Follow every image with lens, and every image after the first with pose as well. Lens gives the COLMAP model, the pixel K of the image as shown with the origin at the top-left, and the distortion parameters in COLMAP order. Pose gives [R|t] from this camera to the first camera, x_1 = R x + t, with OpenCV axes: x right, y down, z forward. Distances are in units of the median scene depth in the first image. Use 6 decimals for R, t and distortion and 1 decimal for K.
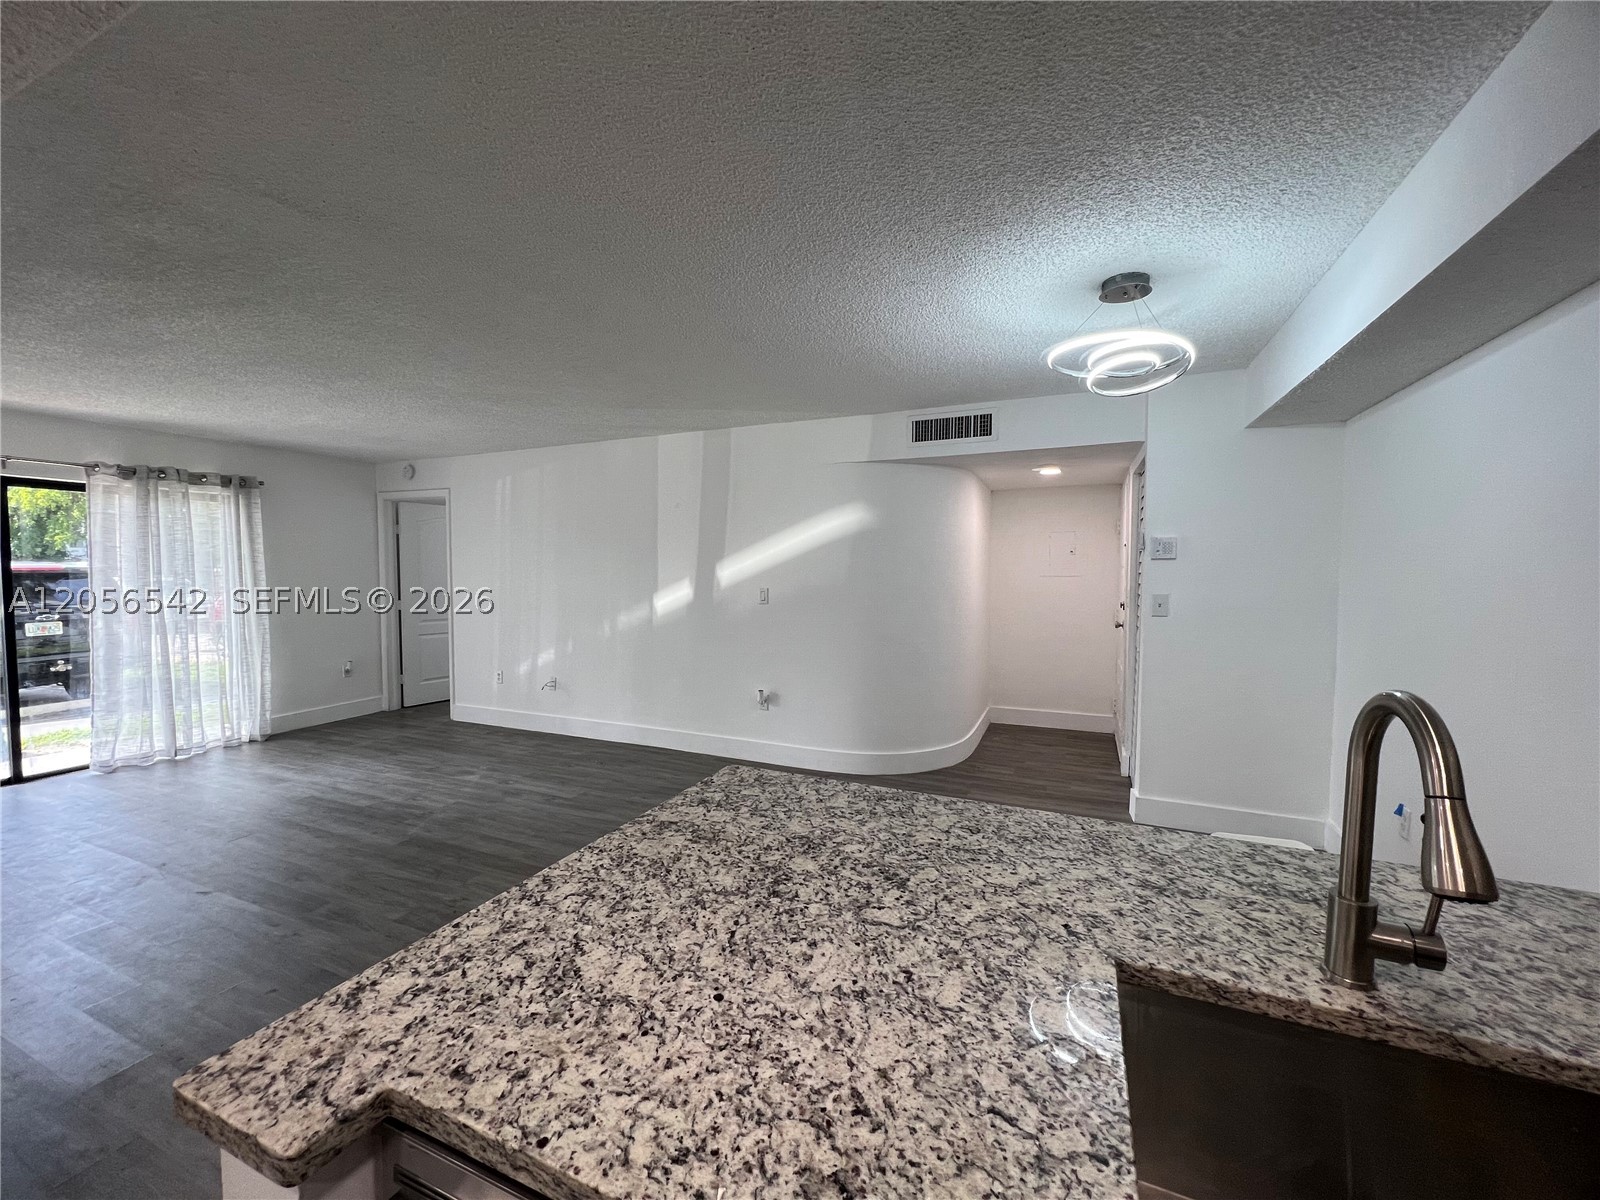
lens RADIAL K [[641.6, 0, 800.0], [0, 641.6, 600.0], [0, 0, 1]] dist [-0.003415, 0.001311]
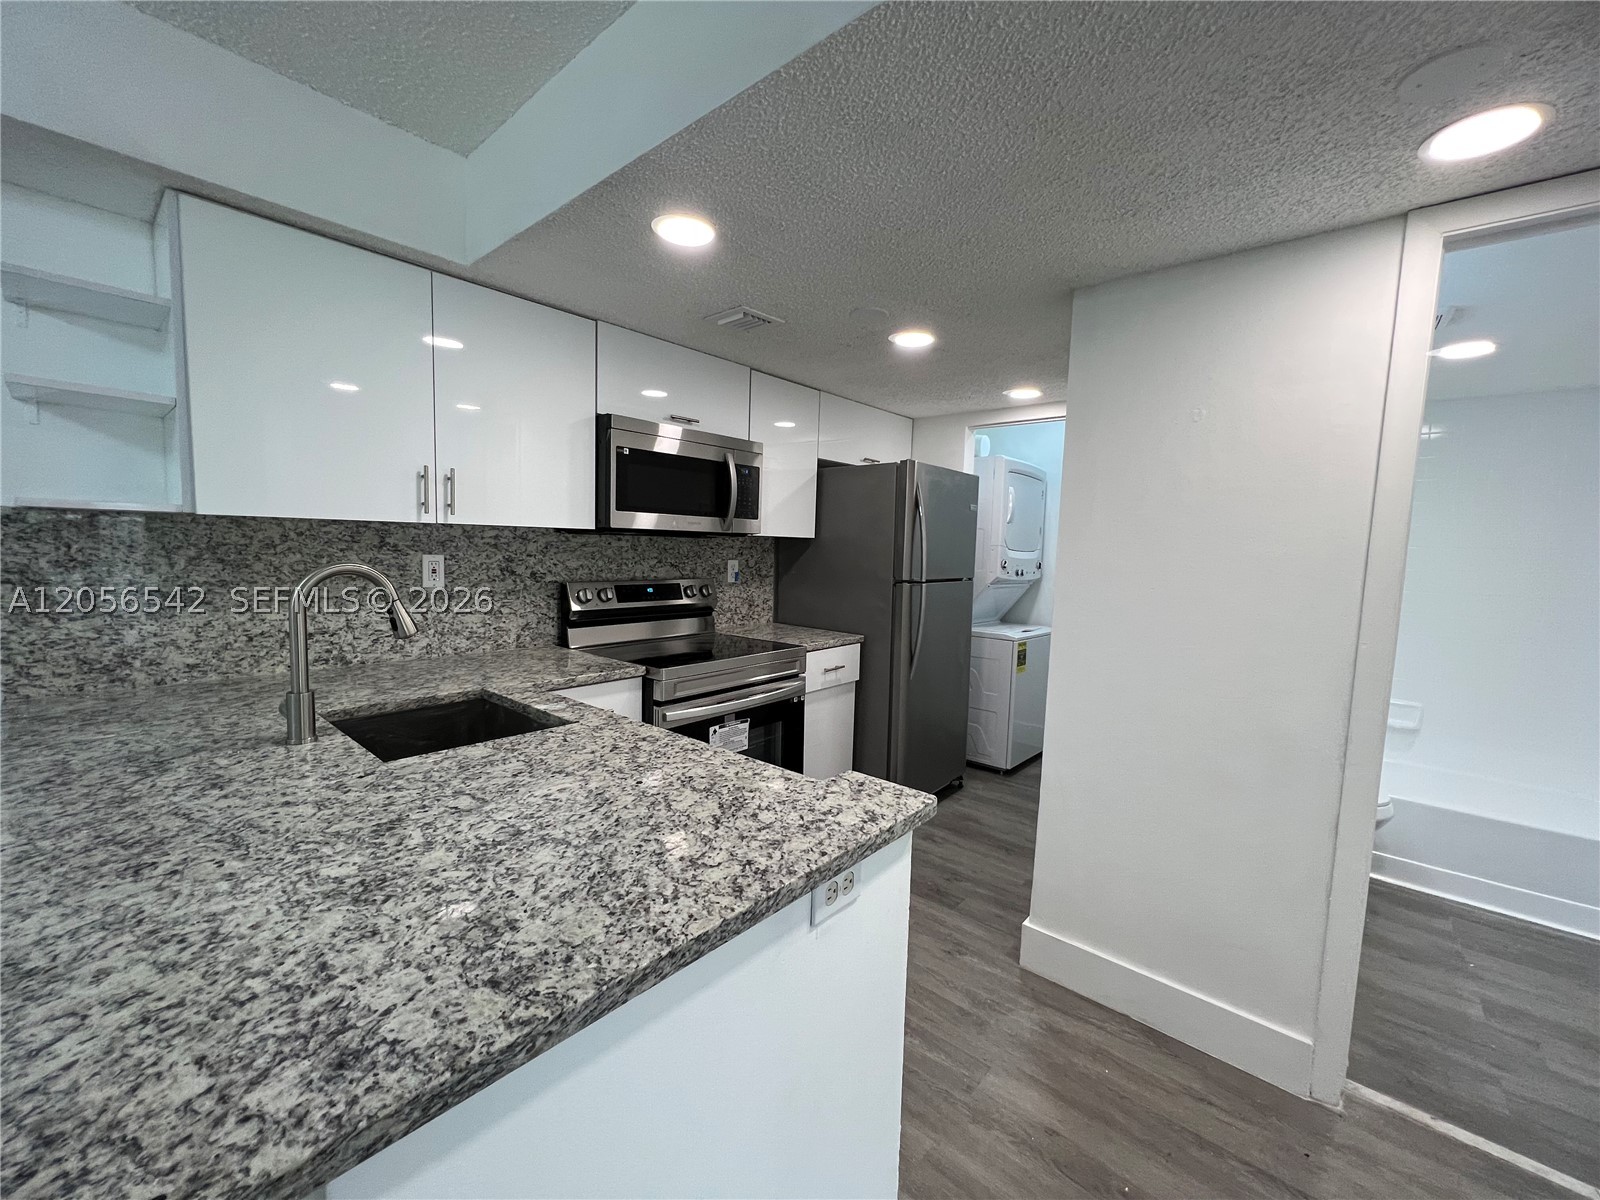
lens RADIAL K [[641.6, 0, 800.0], [0, 641.6, 600.0], [0, 0, 1]] dist [-0.003415, 0.001311]
pose [[-0.952246, -0.055994, 0.300153, -0.194633], [-0.016290, 0.990957, 0.133186, -0.005171], [-0.304897, 0.121936, -0.944547, 0.477141]]
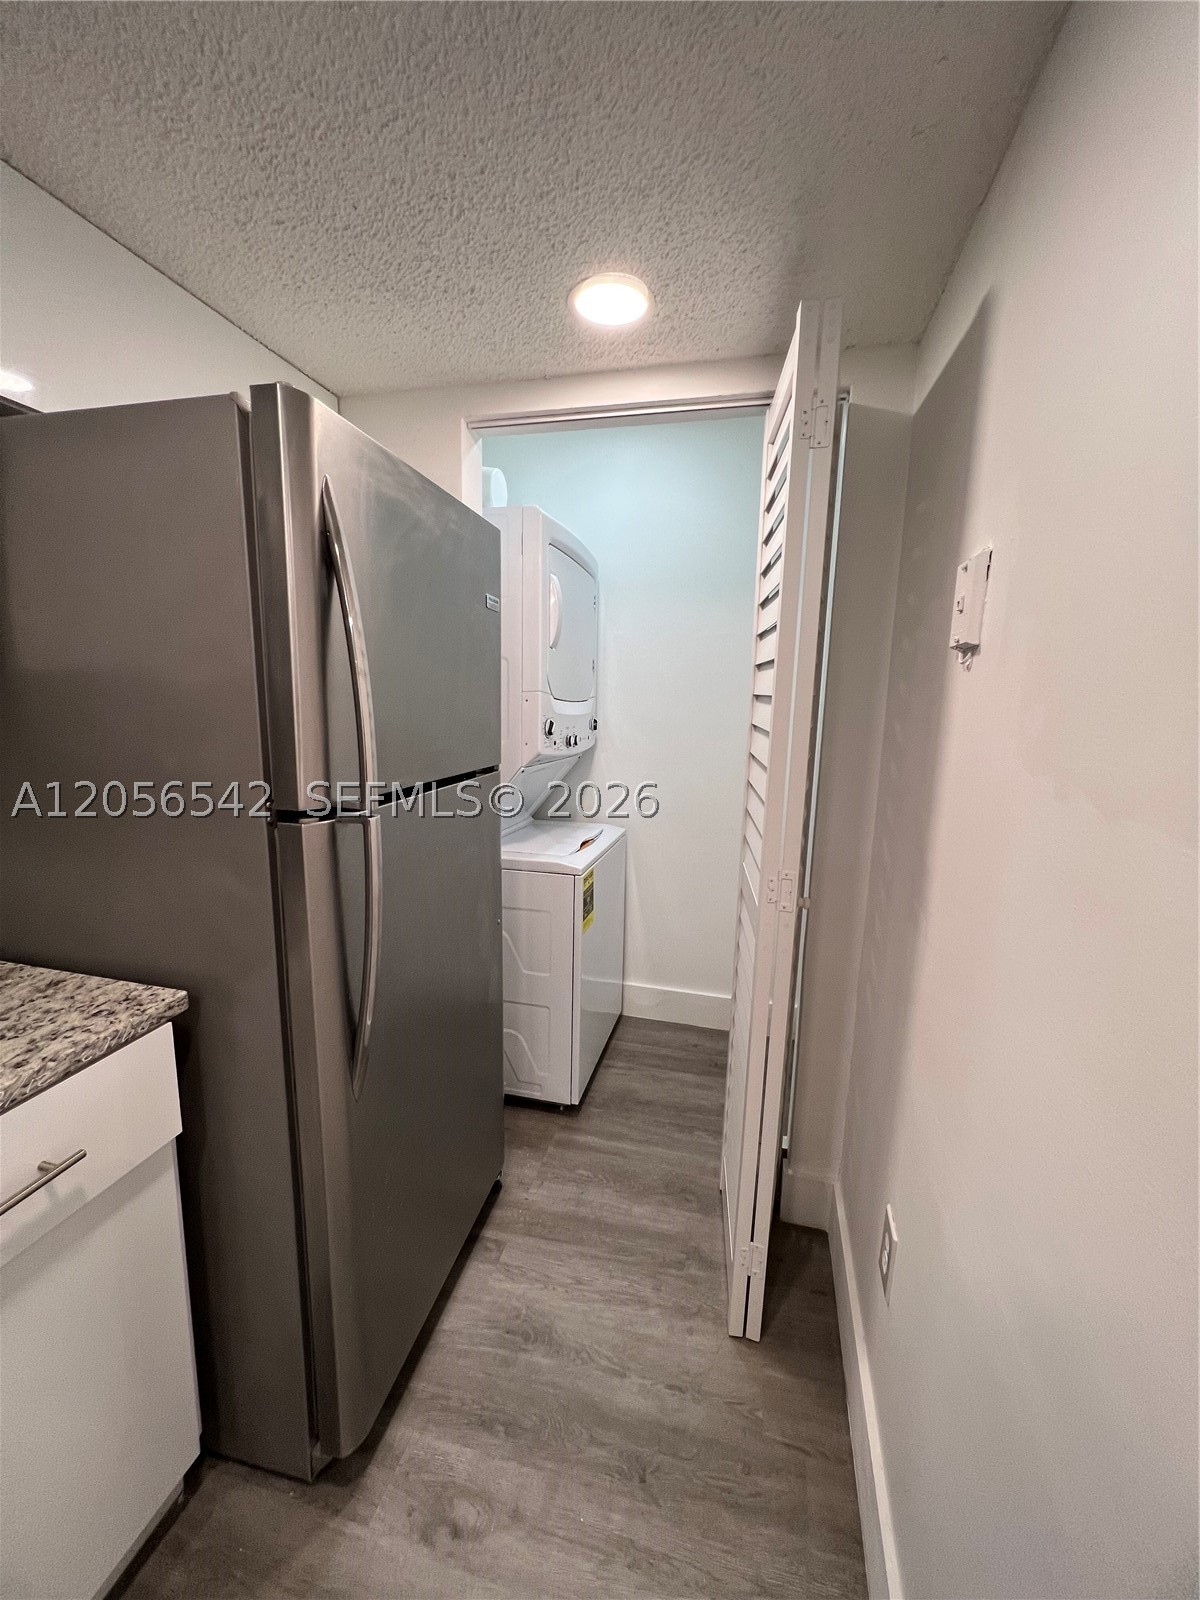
lens RADIAL K [[641.6, 0, 600.0], [0, 641.6, 800.0], [0, 0, 1]] dist [-0.003415, 0.001311]
pose [[-0.984858, 0.005273, -0.173282, -0.139762], [-0.030941, 0.978142, 0.205622, 0.020391], [0.170579, 0.207870, -0.963168, -0.118440]]
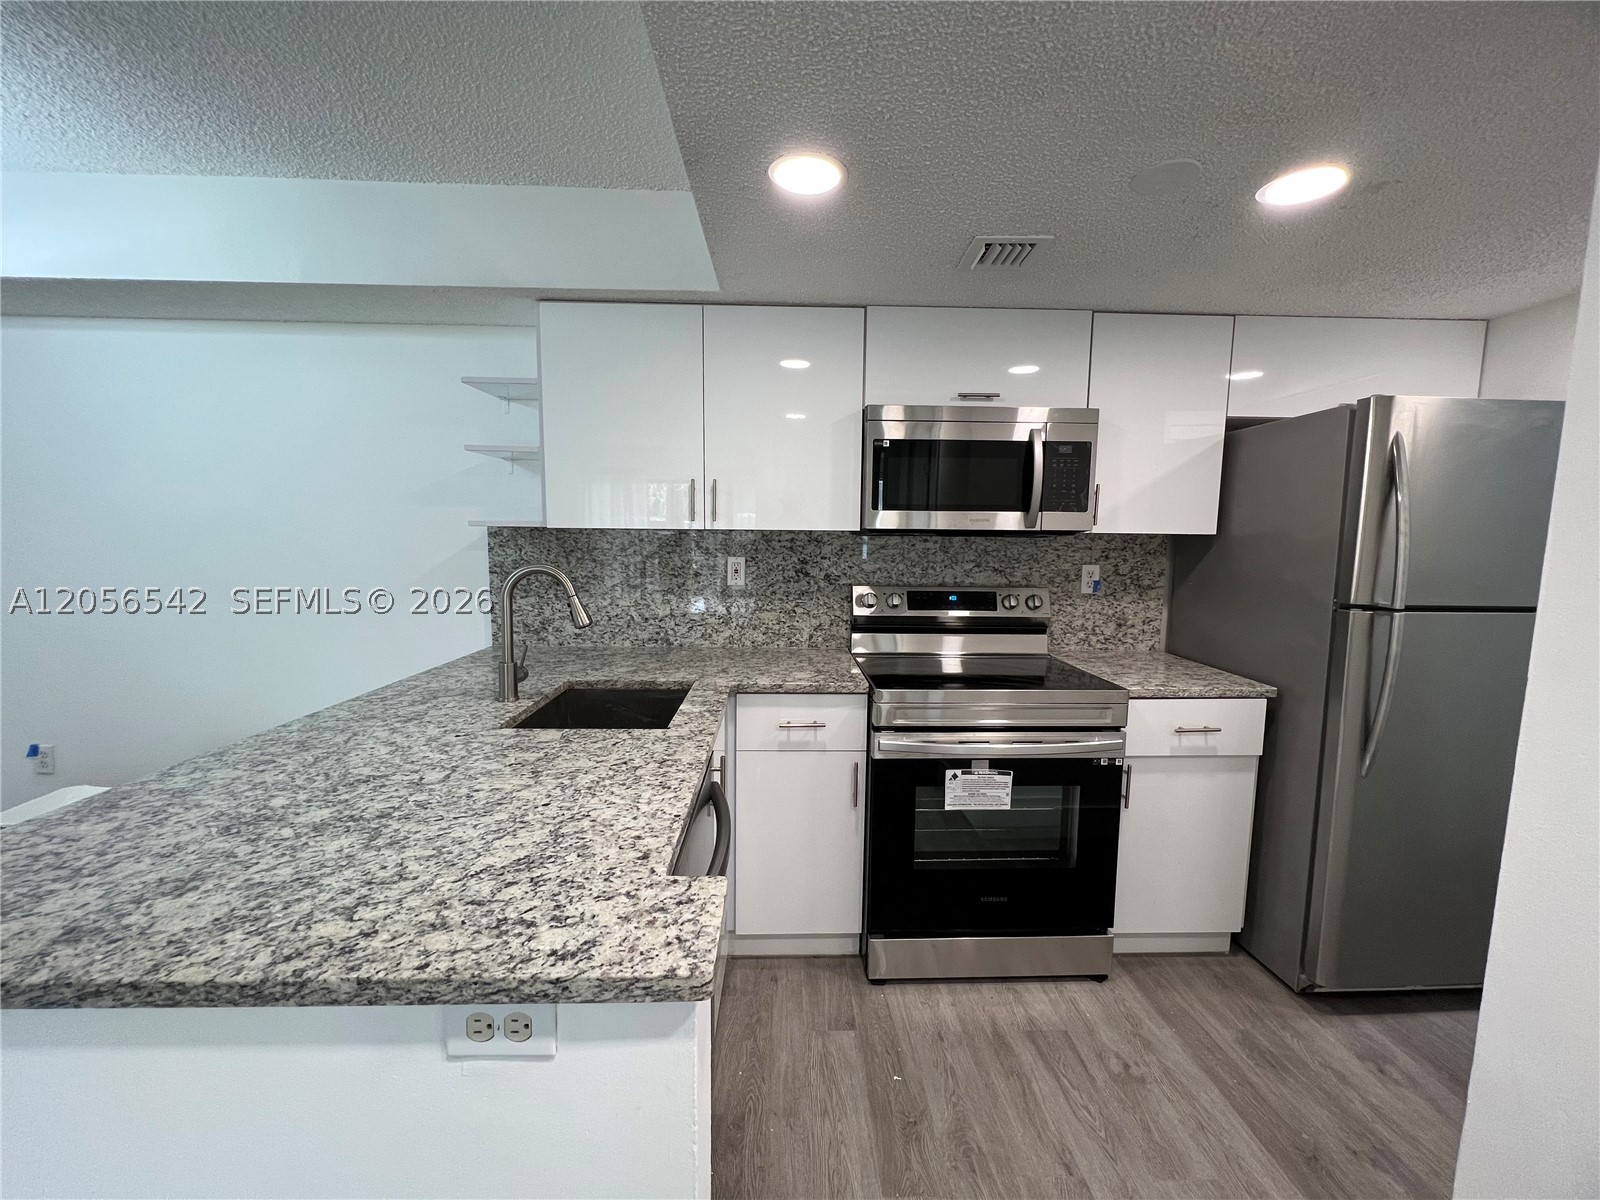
lens RADIAL K [[641.6, 0, 800.0], [0, 641.6, 600.0], [0, 0, 1]] dist [-0.003415, 0.001311]
pose [[-0.423218, -0.101826, 0.900288, -0.337759], [0.031242, 0.991433, 0.126822, 0.000150], [-0.905489, 0.081800, -0.416411, 0.218591]]
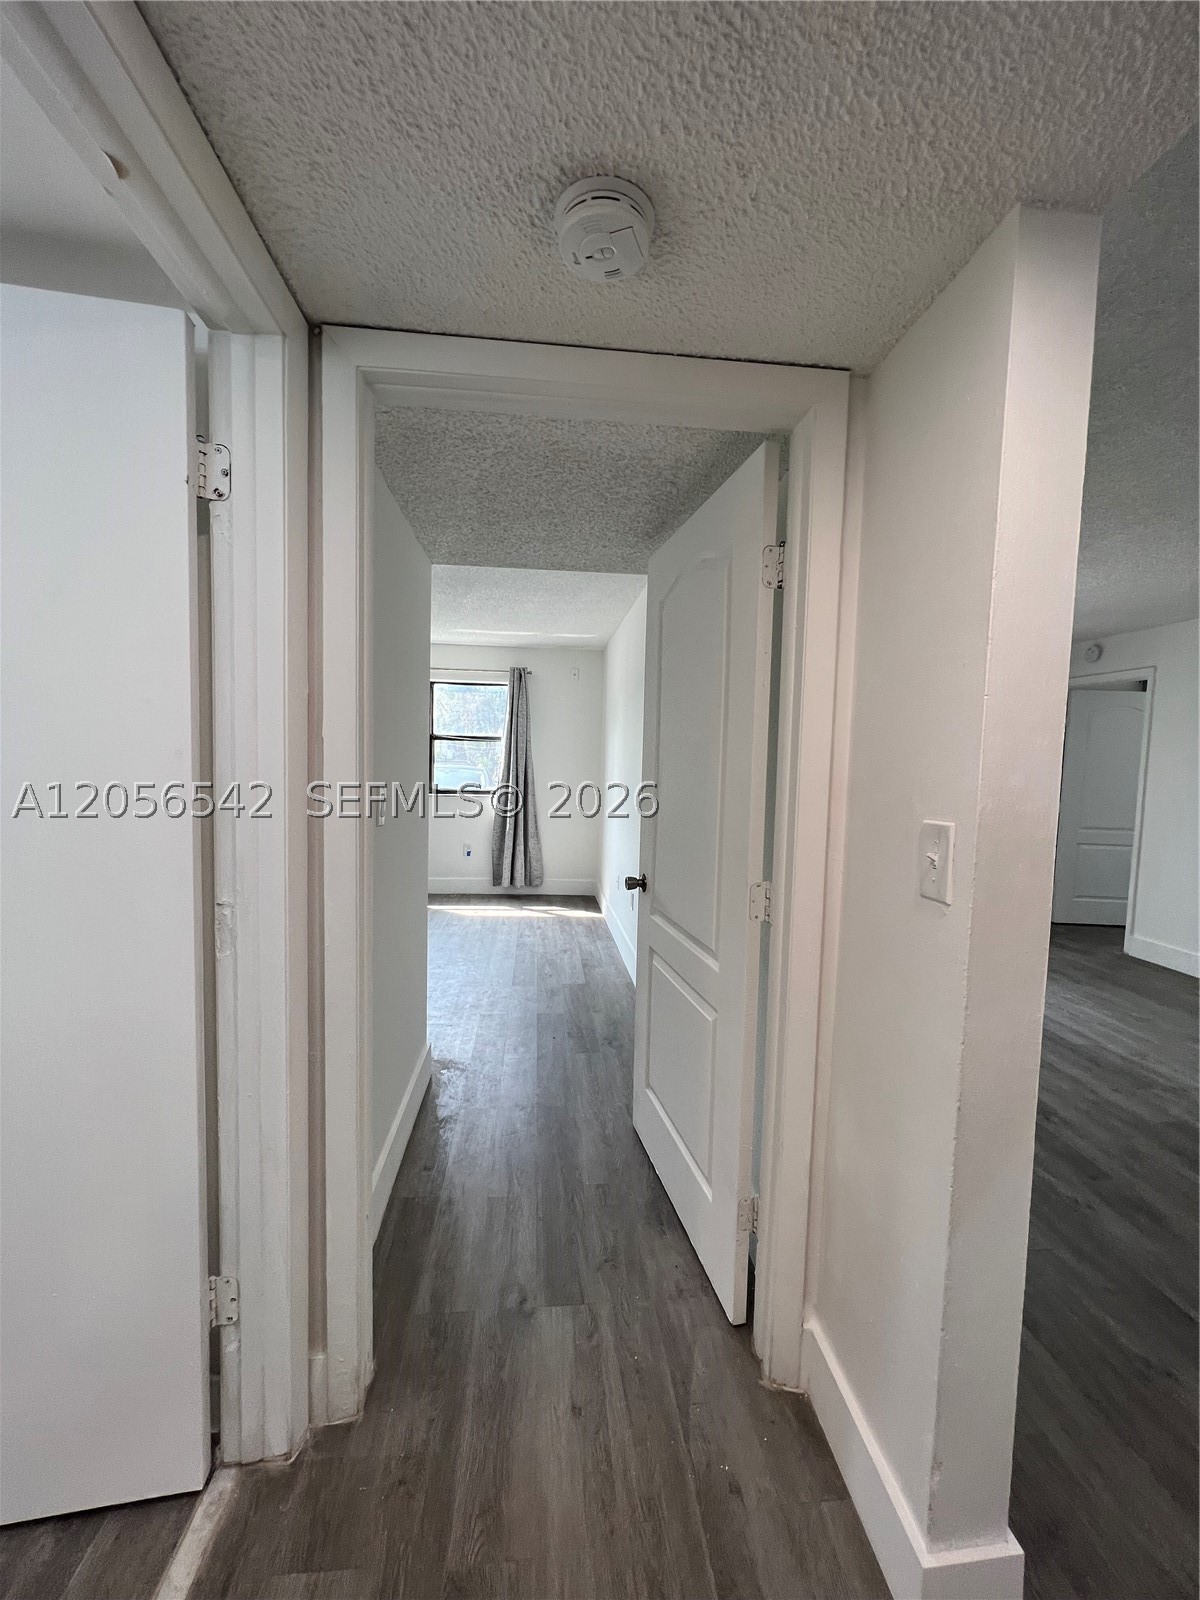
lens RADIAL K [[641.6, 0, 600.0], [0, 641.6, 800.0], [0, 0, 1]] dist [-0.003415, 0.001311]
pose [[0.481845, 0.067300, -0.873668, -0.290134], [-0.066555, 0.996977, 0.040092, 0.009444], [0.873725, 0.038828, 0.484867, 0.028336]]
